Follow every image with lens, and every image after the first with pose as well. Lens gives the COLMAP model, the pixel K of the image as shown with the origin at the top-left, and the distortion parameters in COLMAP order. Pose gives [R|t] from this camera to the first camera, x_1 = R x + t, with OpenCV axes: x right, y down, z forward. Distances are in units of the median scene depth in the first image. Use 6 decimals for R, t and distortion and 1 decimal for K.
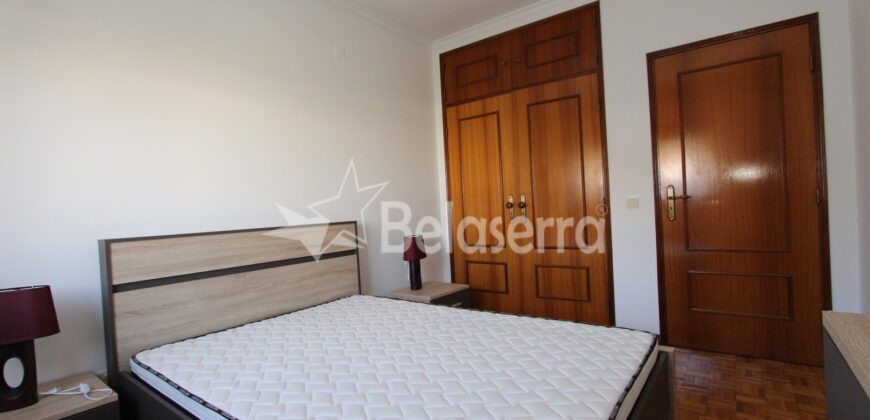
lens RADIAL K [[404.4, 0, 424.3], [0, 404.4, 210.0], [0, 0, 1]] dist [-0.002293, -0.000320]
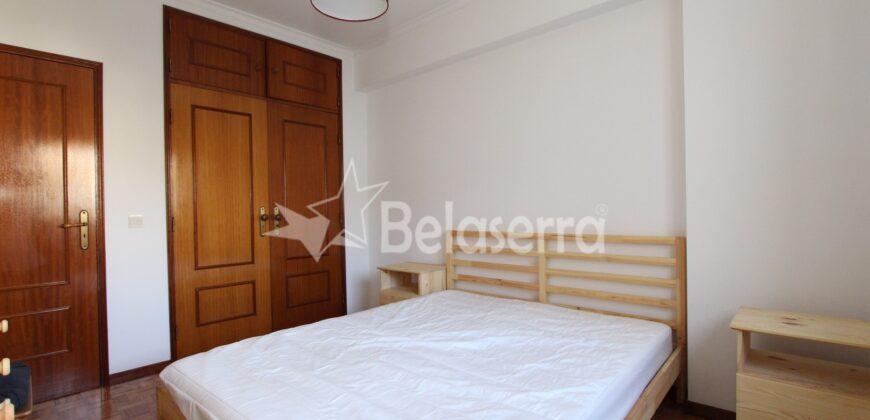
lens RADIAL K [[404.4, 0, 424.3], [0, 404.4, 210.0], [0, 0, 1]] dist [-0.002293, -0.000320]
pose [[0.067263, 0.053870, 0.996280, -0.643859], [0.030128, 0.997976, -0.055996, 0.033172], [-0.997280, 0.033782, 0.065504, 0.517201]]
